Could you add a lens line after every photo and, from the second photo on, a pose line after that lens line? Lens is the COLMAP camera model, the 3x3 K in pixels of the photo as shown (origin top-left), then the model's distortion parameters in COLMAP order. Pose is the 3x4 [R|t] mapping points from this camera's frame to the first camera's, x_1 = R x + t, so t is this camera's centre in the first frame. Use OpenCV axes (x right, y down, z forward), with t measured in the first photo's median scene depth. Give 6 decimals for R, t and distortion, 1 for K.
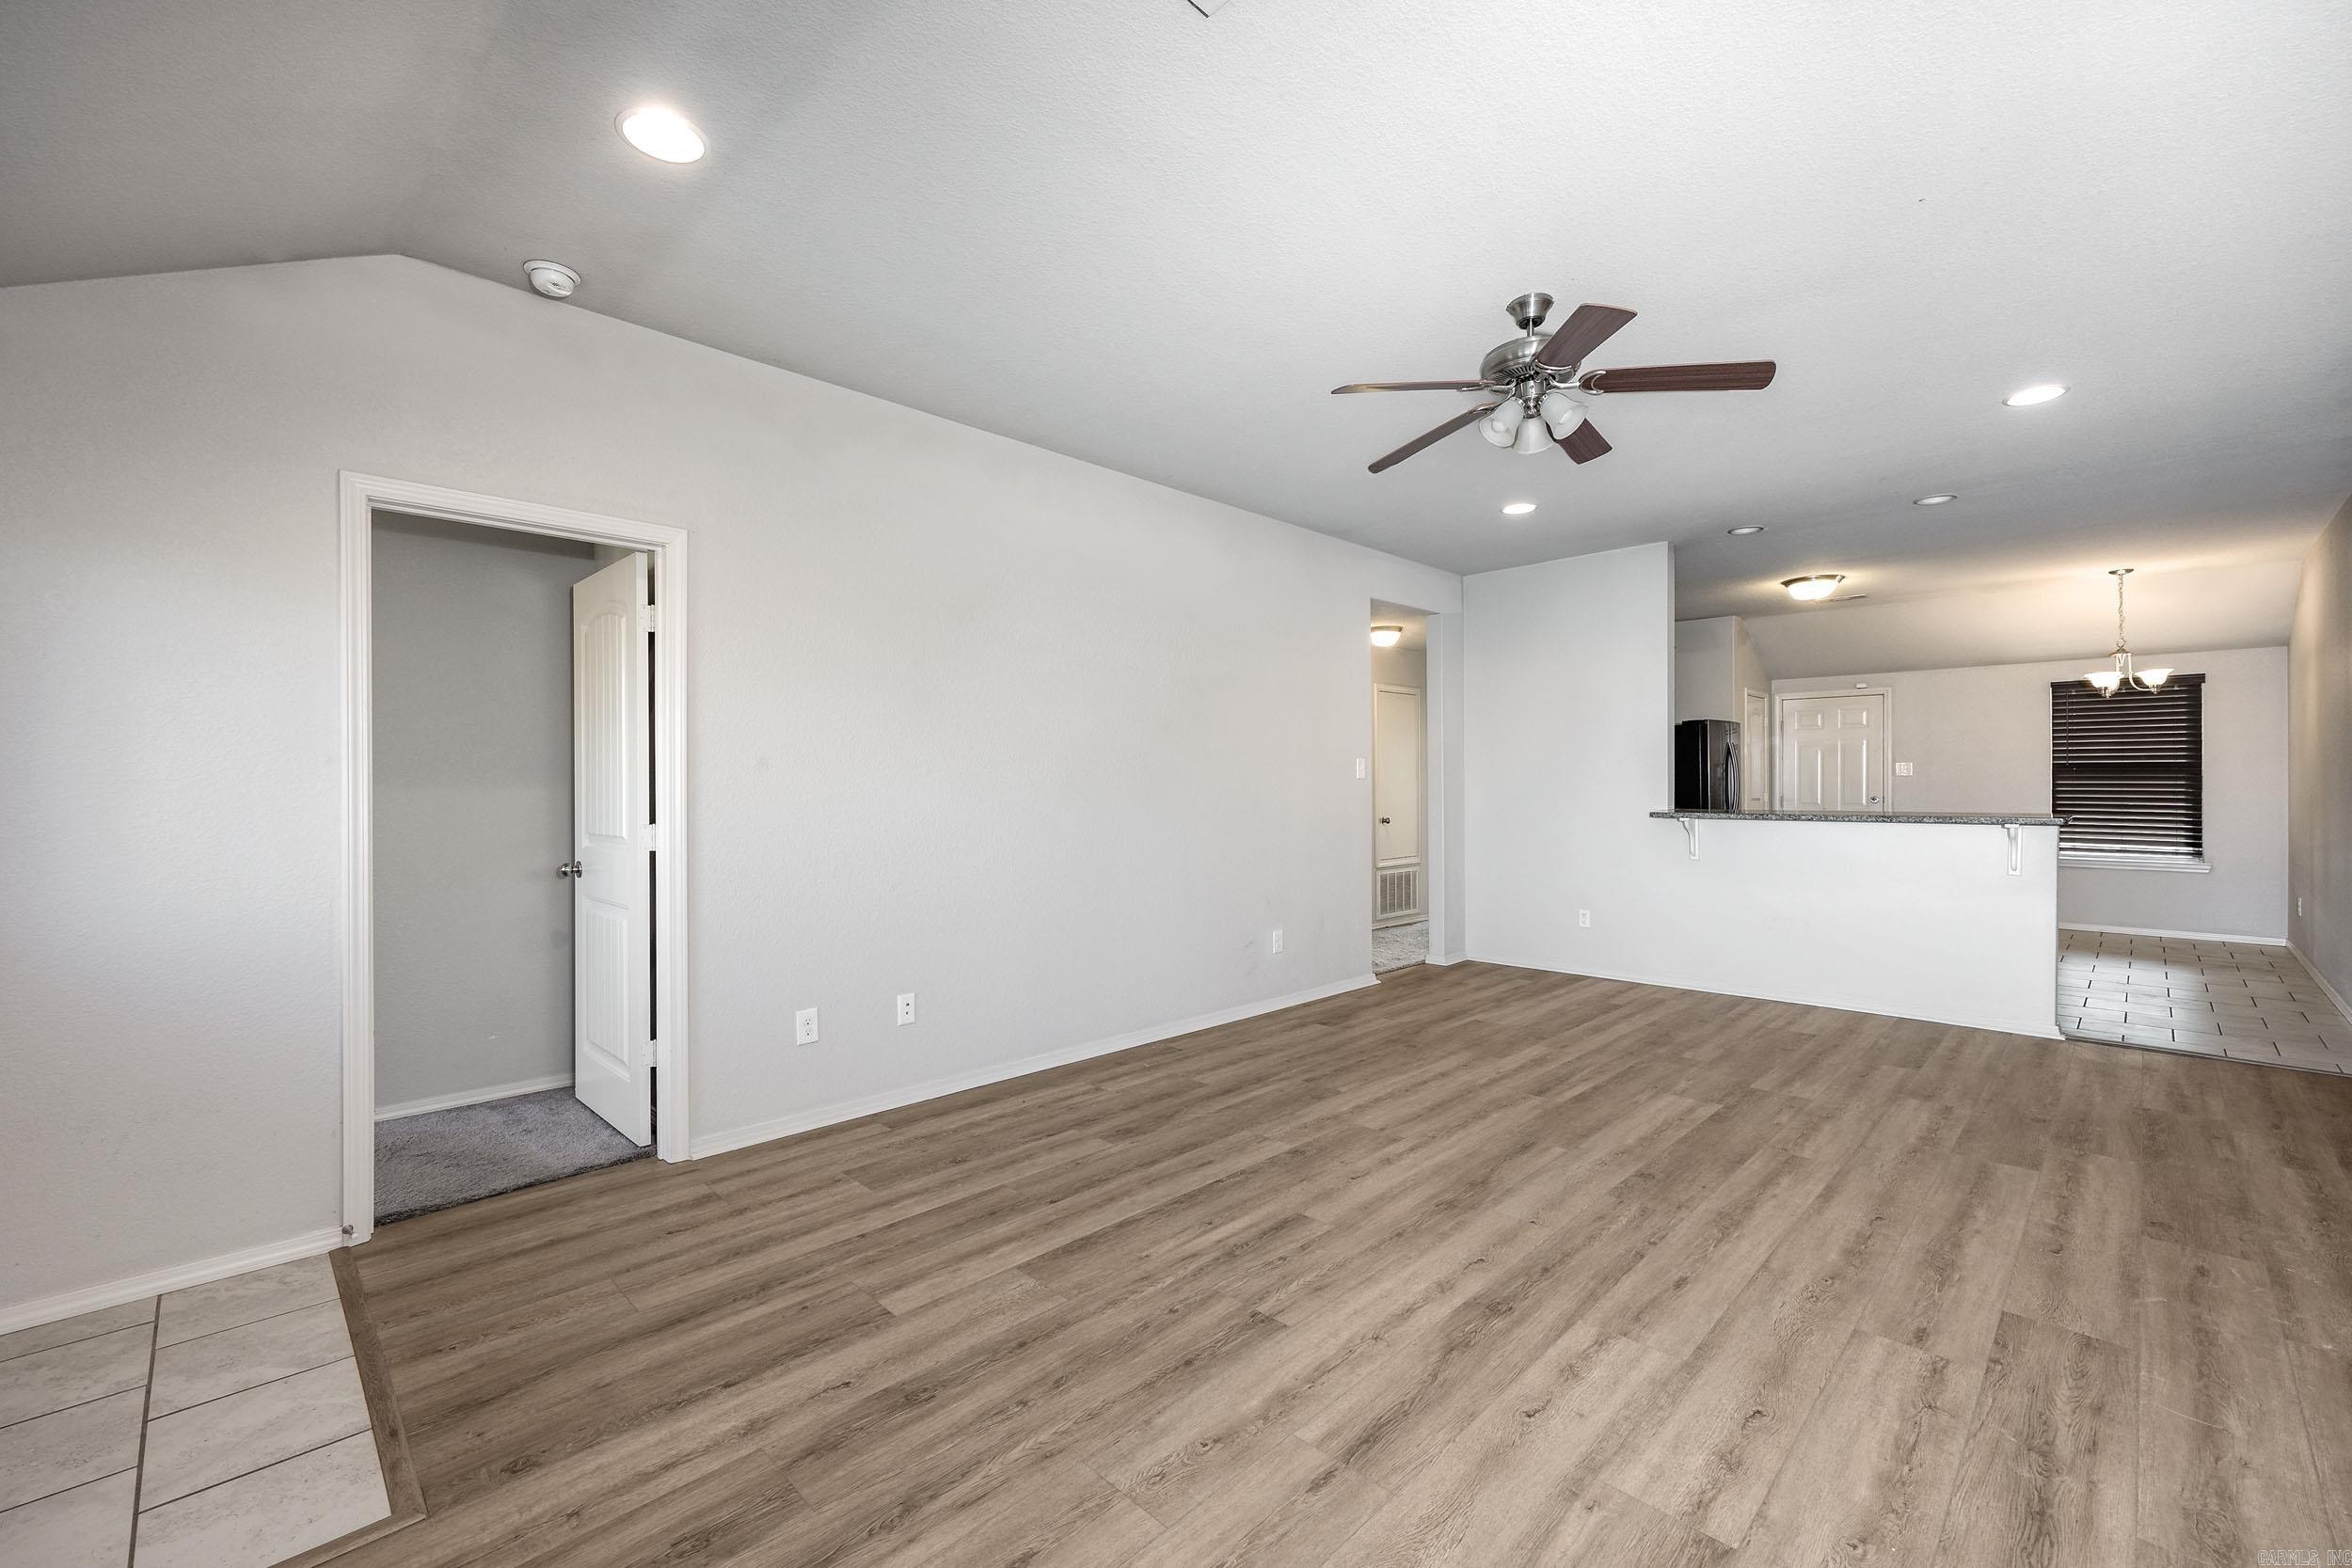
lens RADIAL K [[981.1, 0, 1138.0], [0, 981.1, 784.3], [0, 0, 1]] dist [-0.001200, -0.000328]
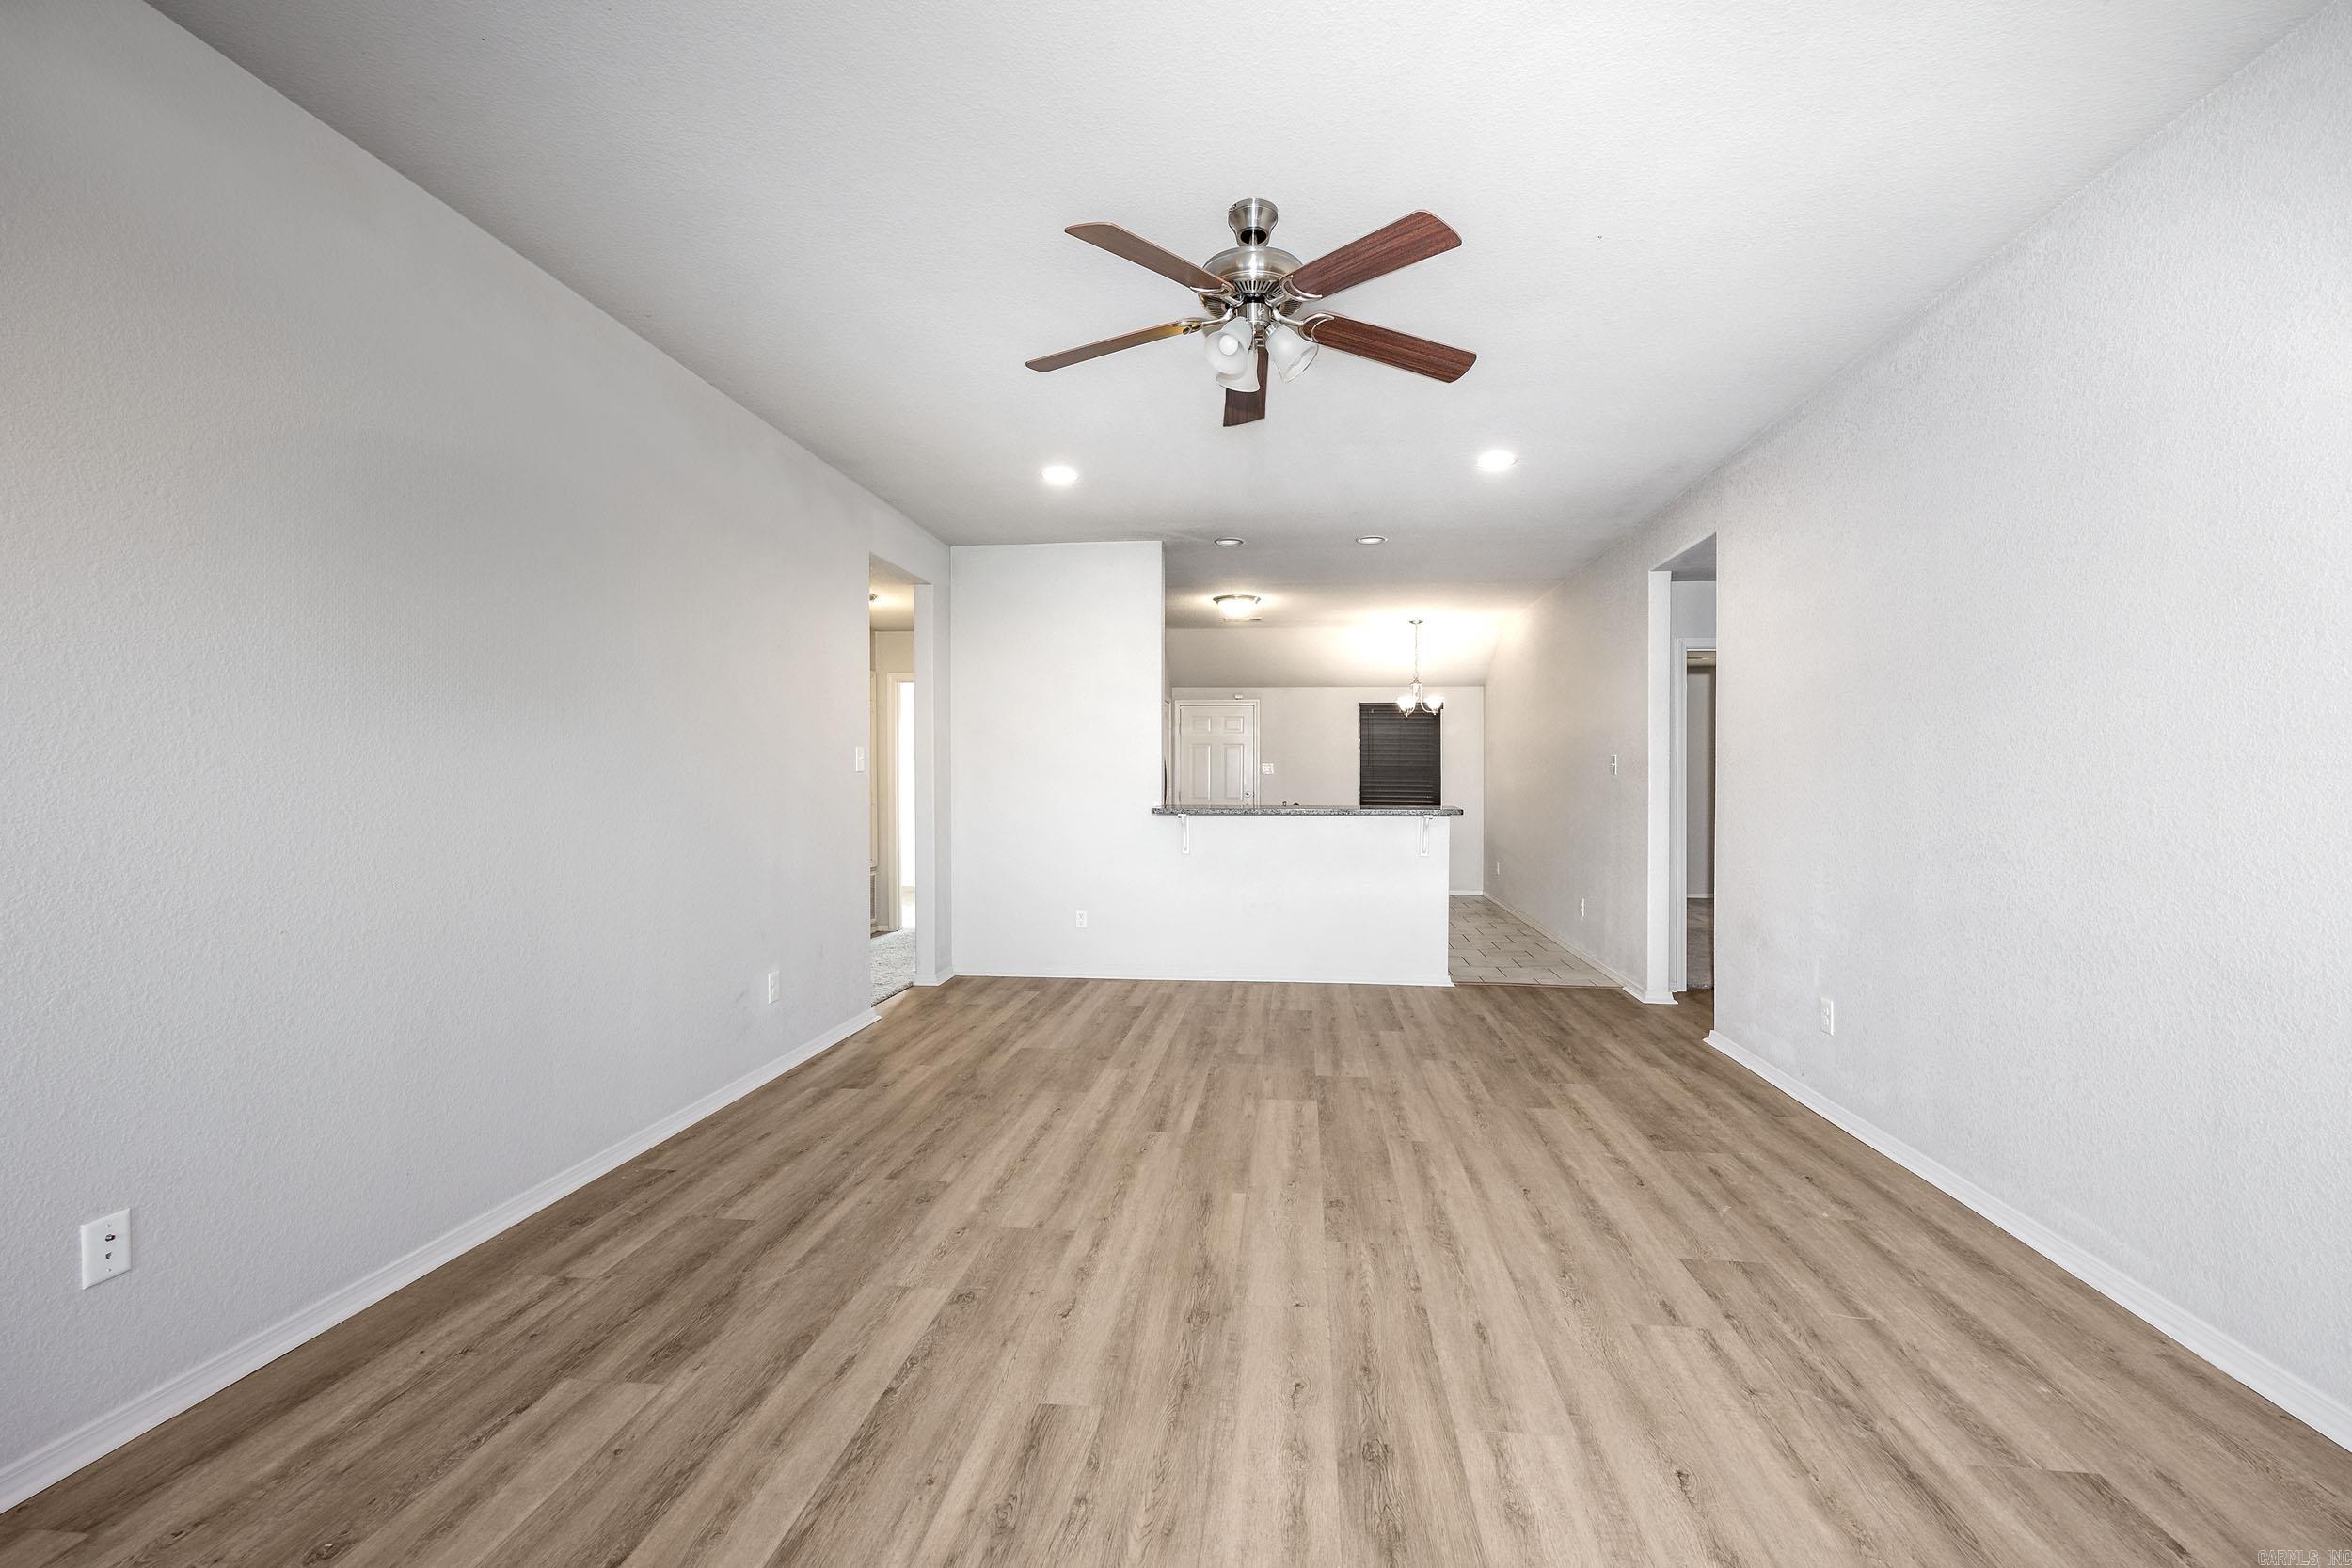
lens RADIAL K [[994.7, 0, 1209.8], [0, 994.7, 782.1], [0, 0, 1]] dist [-0.001778, 0.000292]
pose [[0.756072, 0.004835, 0.654471, -0.169325], [-0.006588, 0.999978, 0.000224, 0.002062], [-0.654456, -0.004481, 0.756087, 0.334350]]
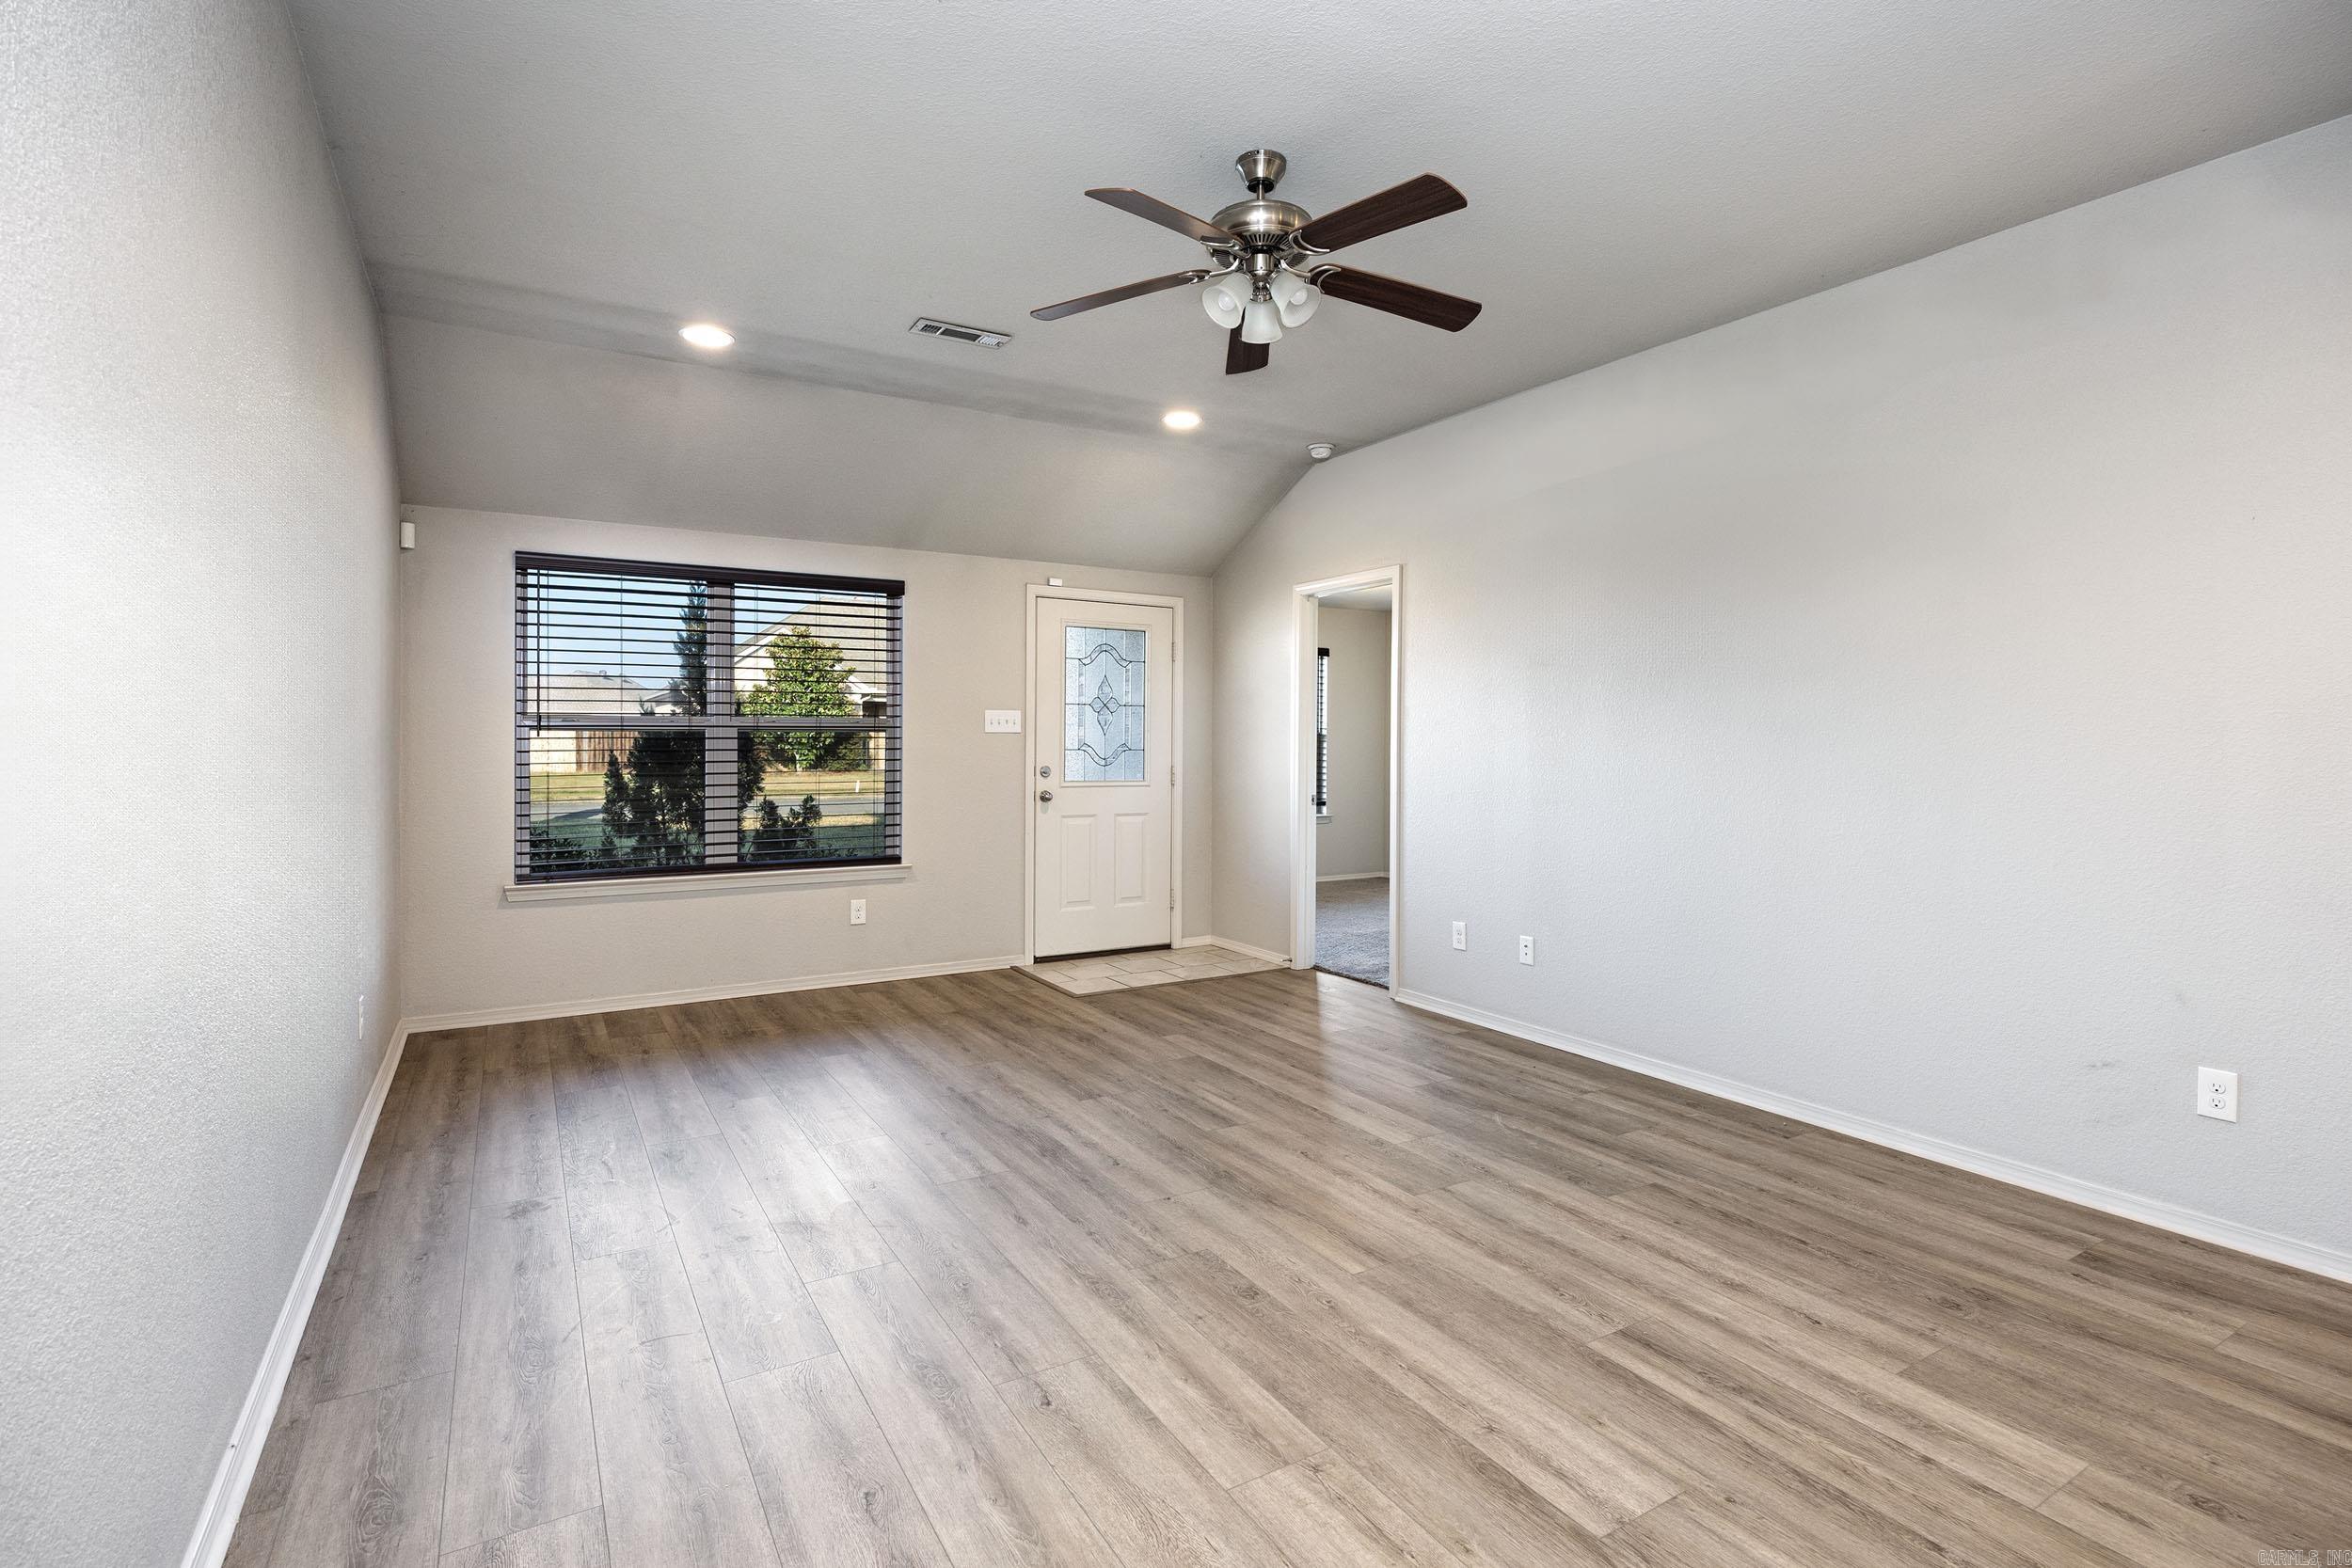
lens RADIAL K [[1091.8, 0, 1222.9], [0, 1091.8, 741.0], [0, 0, 1]] dist [-0.007925, 0.000056]
pose [[-0.191861, 0.001304, -0.981421, 1.197929], [-0.002474, 0.999995, 0.001812, -0.016583], [0.981419, 0.002776, -0.191857, 1.025726]]
